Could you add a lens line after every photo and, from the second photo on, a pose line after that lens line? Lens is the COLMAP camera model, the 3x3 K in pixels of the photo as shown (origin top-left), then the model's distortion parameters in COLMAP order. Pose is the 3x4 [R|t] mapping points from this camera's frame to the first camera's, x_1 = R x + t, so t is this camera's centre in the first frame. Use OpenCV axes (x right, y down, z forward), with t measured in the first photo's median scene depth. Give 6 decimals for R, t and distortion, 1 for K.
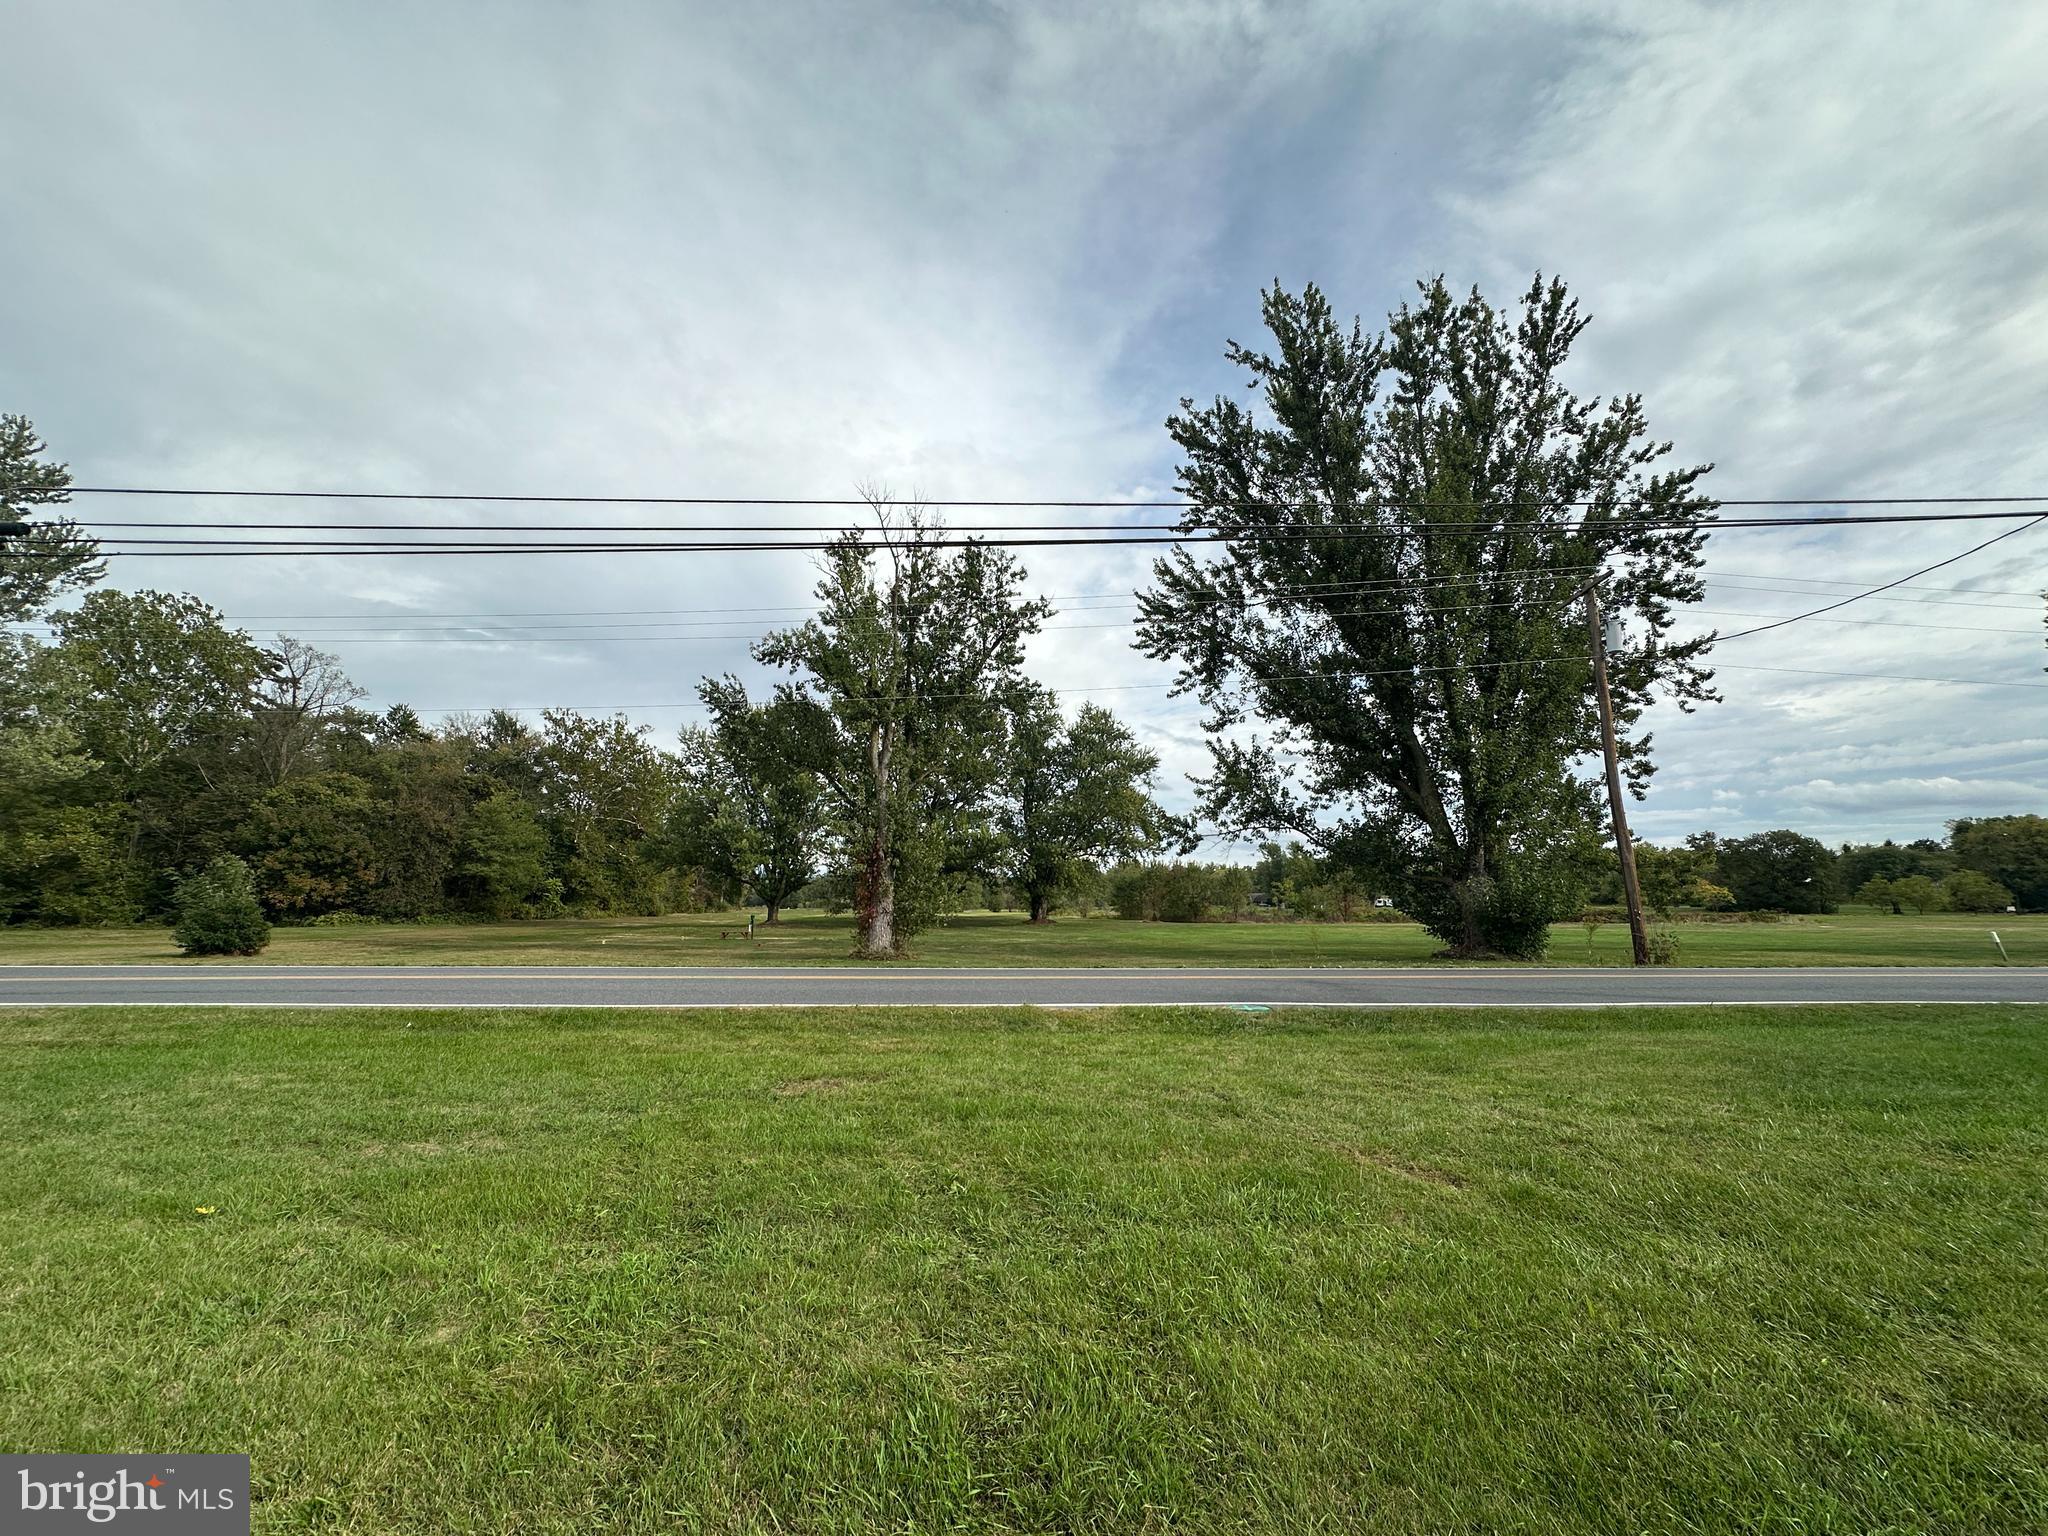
lens RADIAL K [[811.9, 0, 1015.9], [0, 811.9, 758.3], [0, 0, 1]] dist [-0.005458, 0.000989]
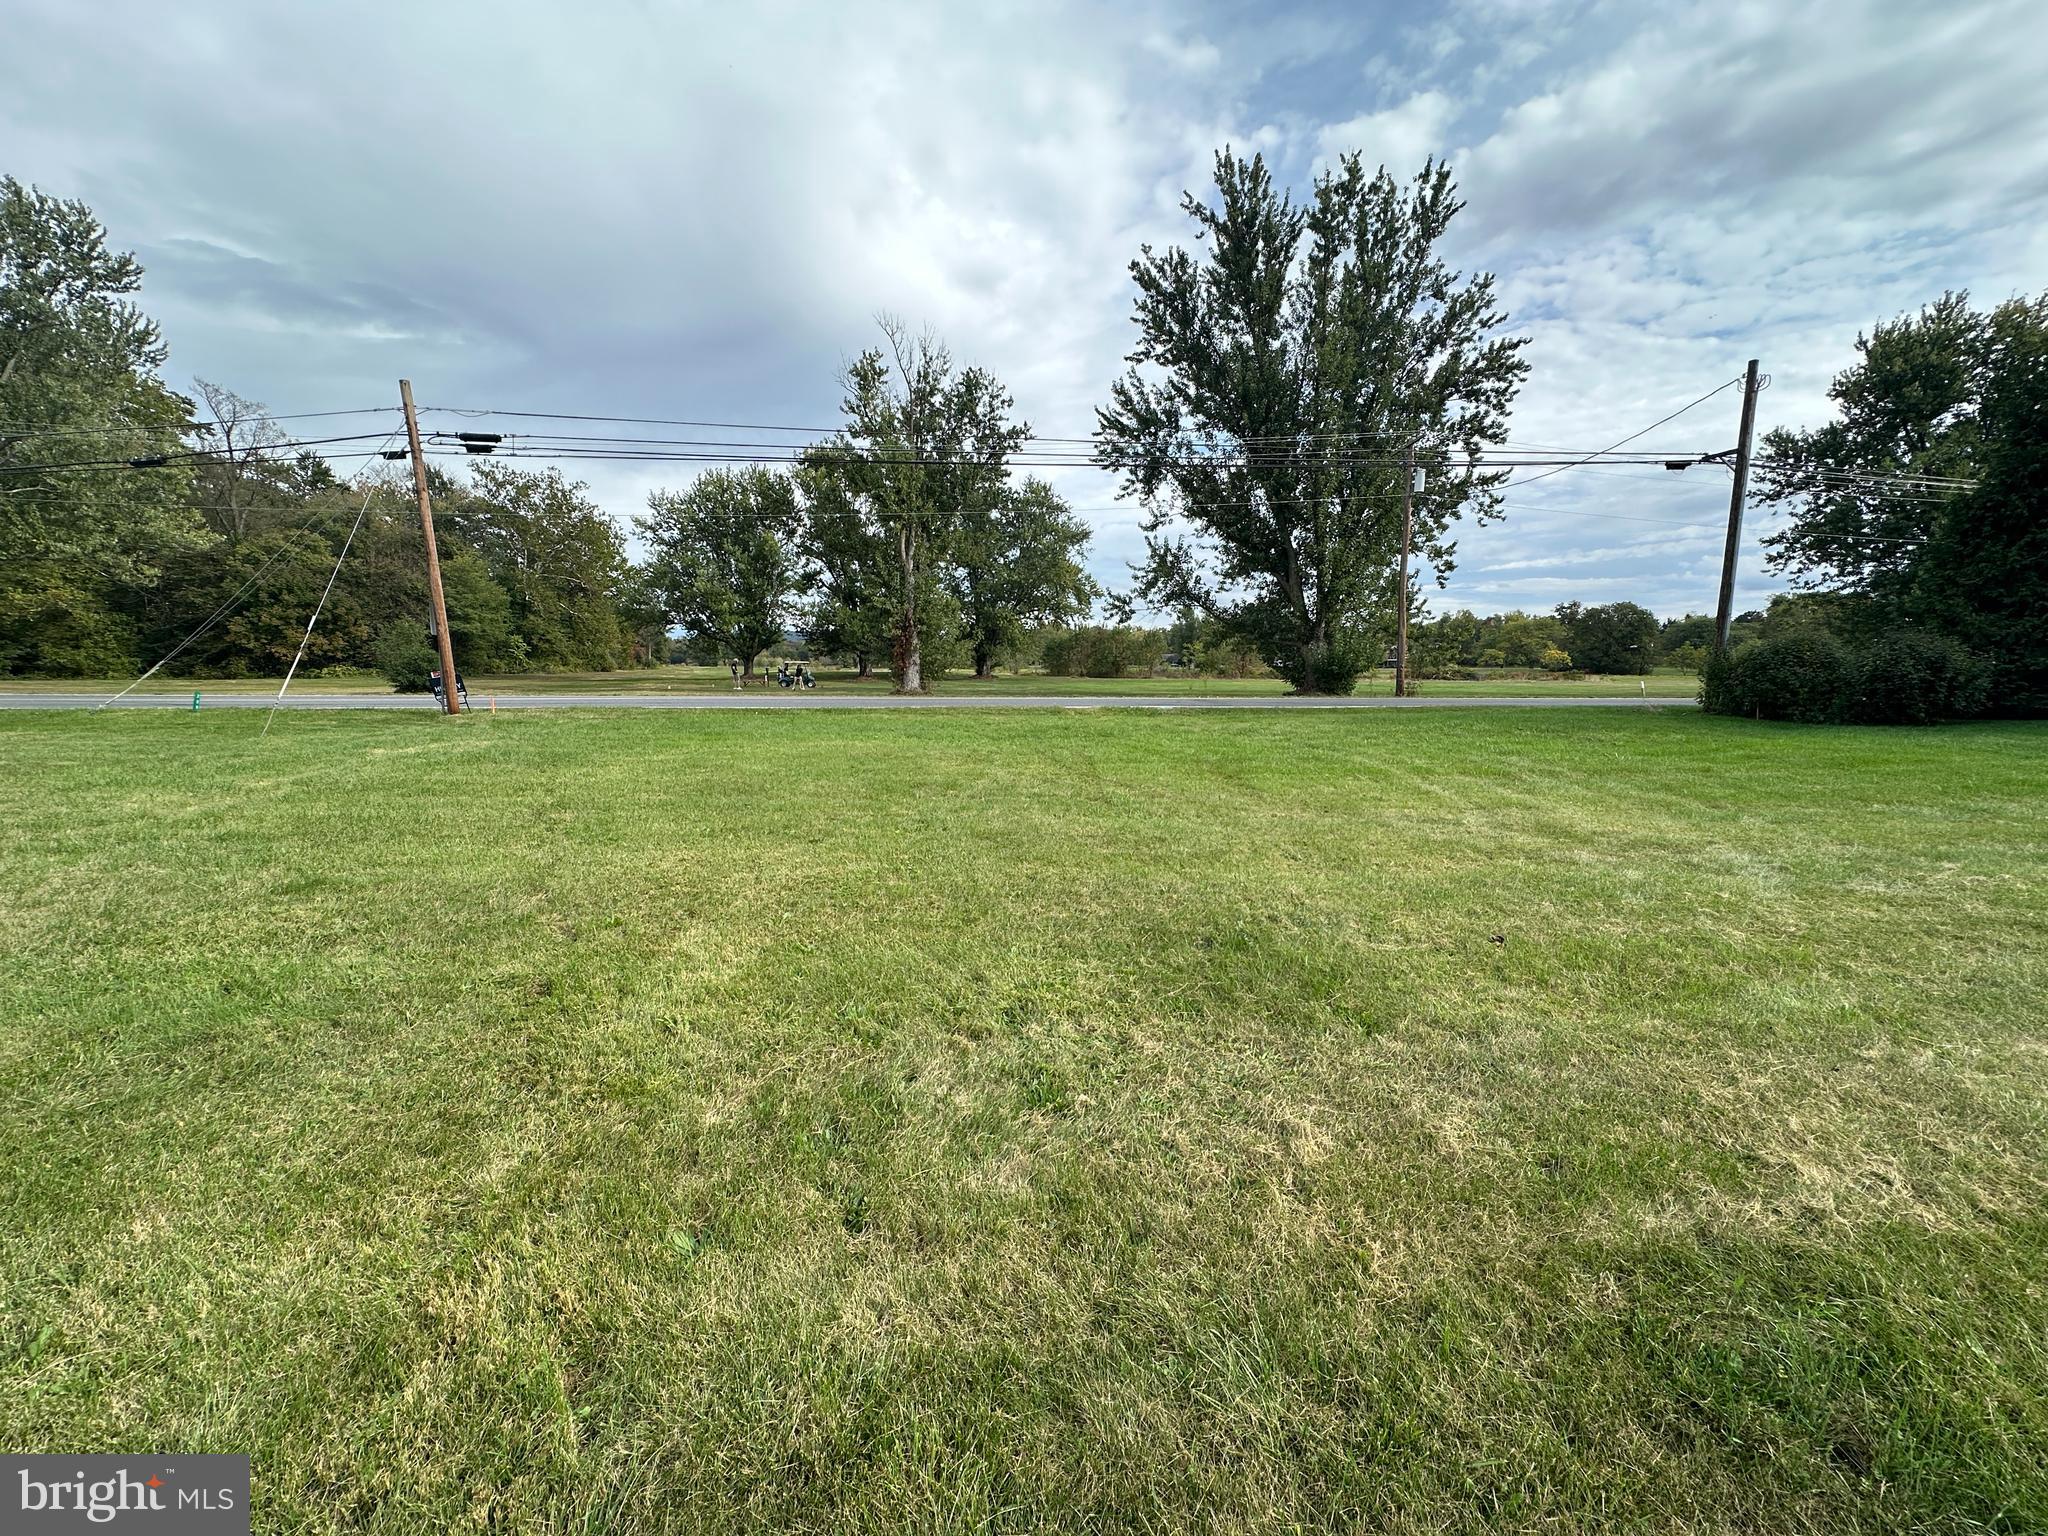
lens RADIAL K [[811.9, 0, 1020.3], [0, 811.9, 762.5], [0, 0, 1]] dist [-0.005458, 0.000989]
pose [[0.994392, -0.007068, 0.105523, -0.105485], [-0.024356, 0.955640, 0.293528, -0.054145], [-0.102916, -0.294452, 0.950108, -0.343269]]
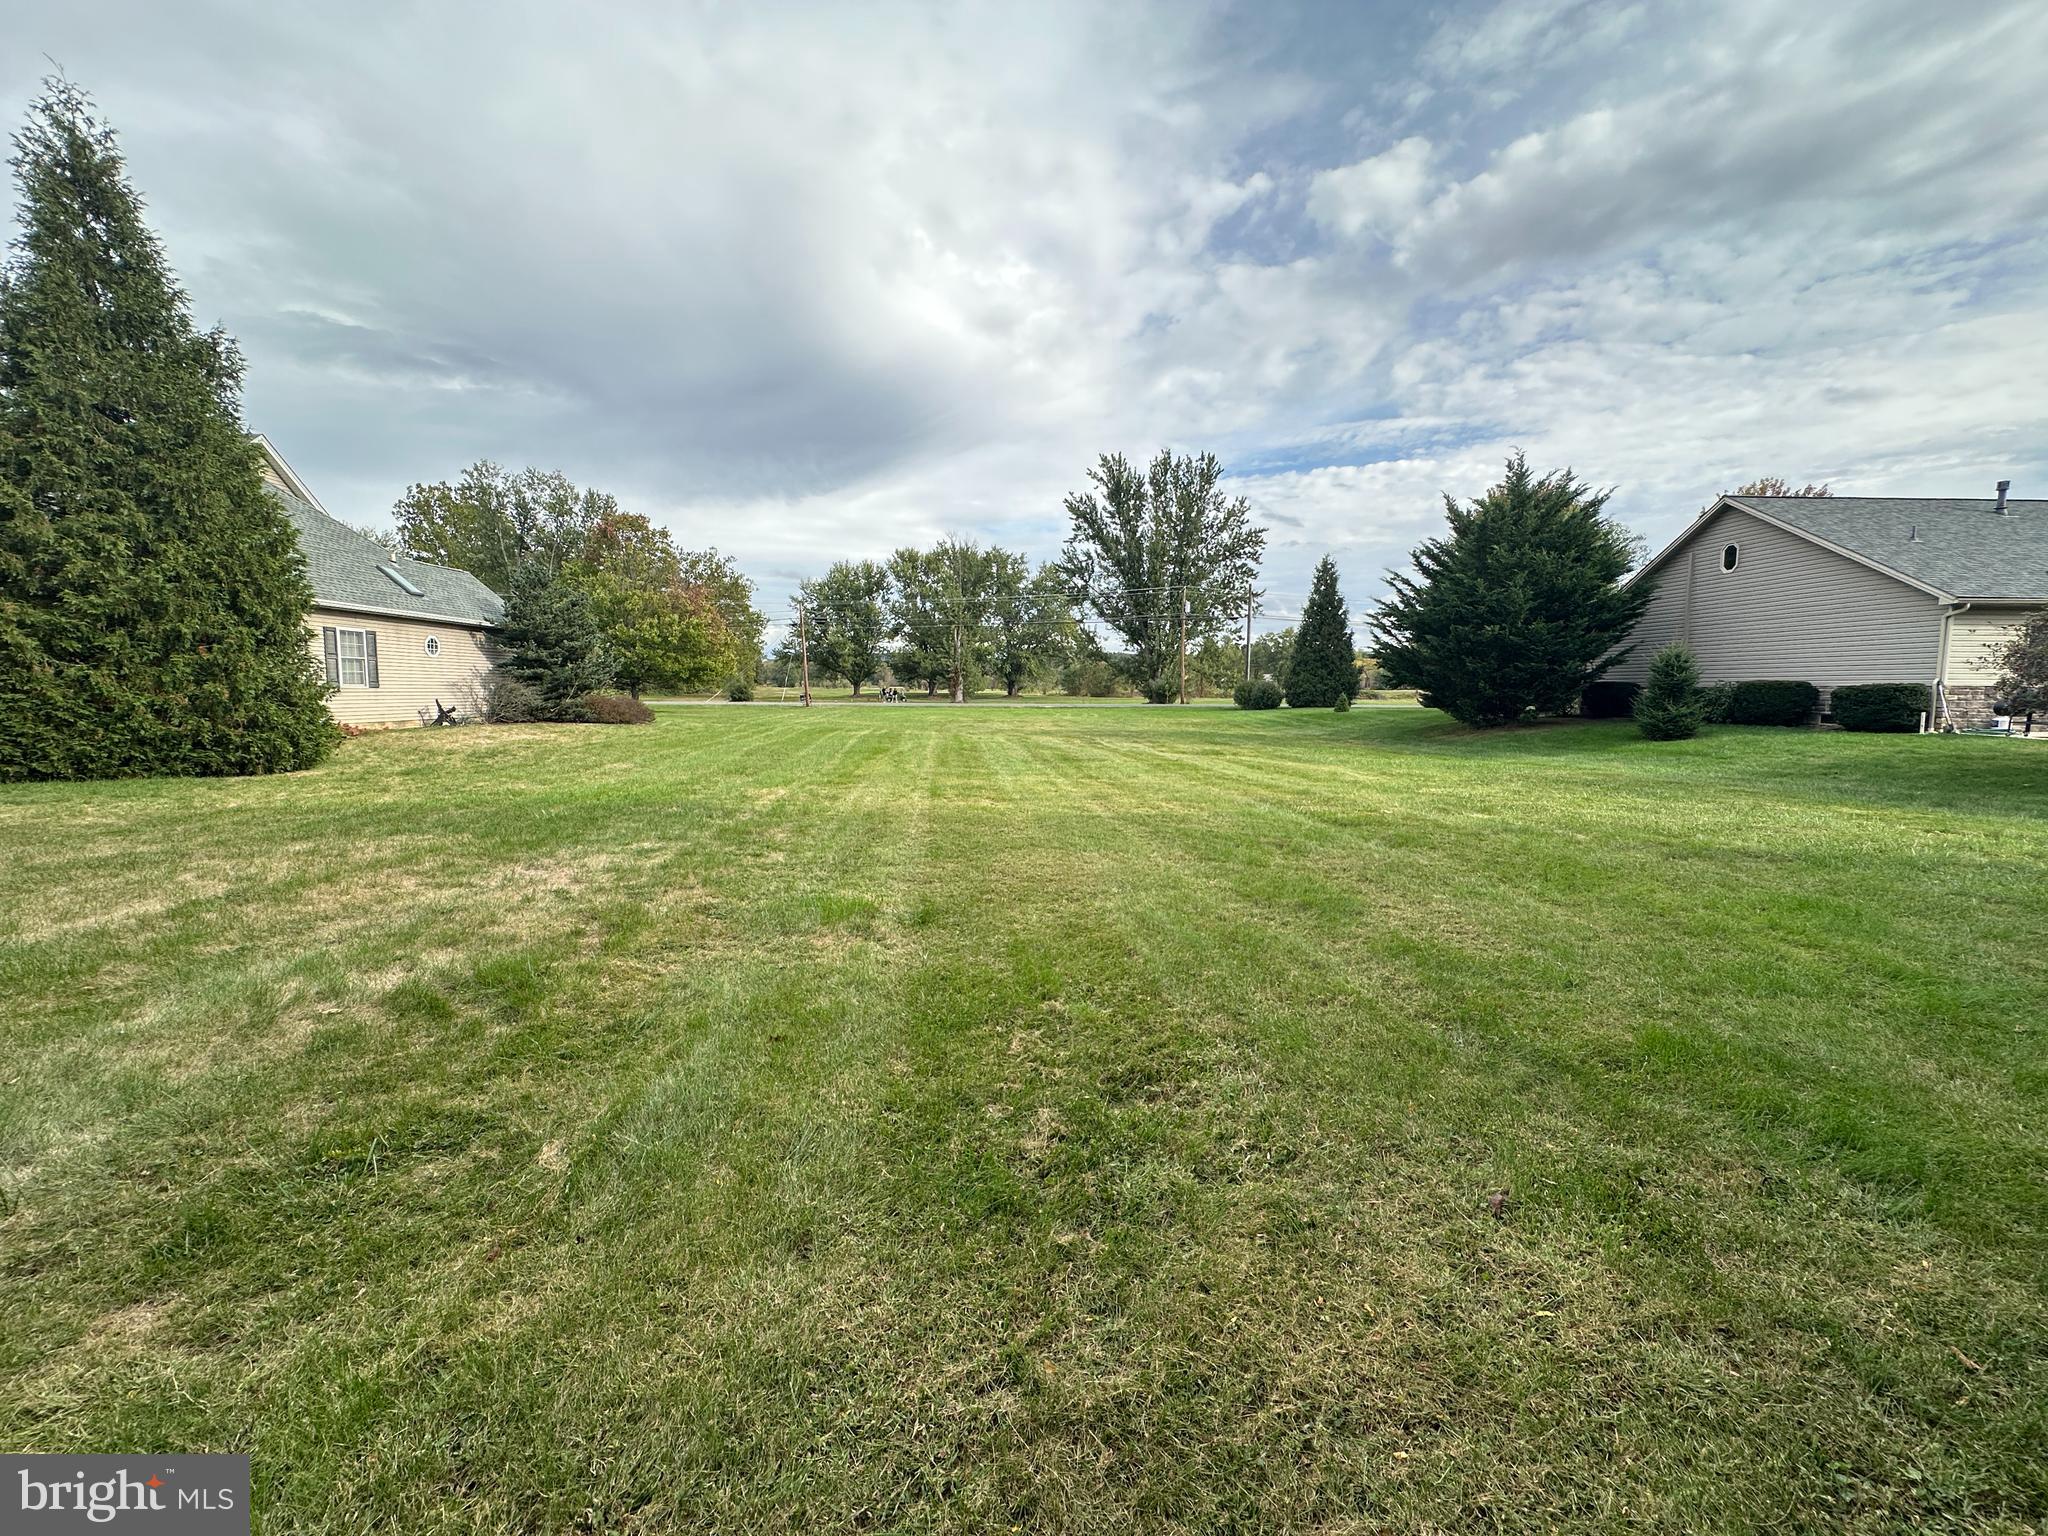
lens RADIAL K [[811.9, 0, 1023.4], [0, 811.9, 832.8], [0, 0, 1]] dist [-0.005458, 0.000989]
pose [[0.999182, 0.001646, 0.040412, -0.042171], [-0.015716, 0.936454, 0.350438, -0.314393], [-0.037267, -0.350786, 0.935714, -1.692405]]
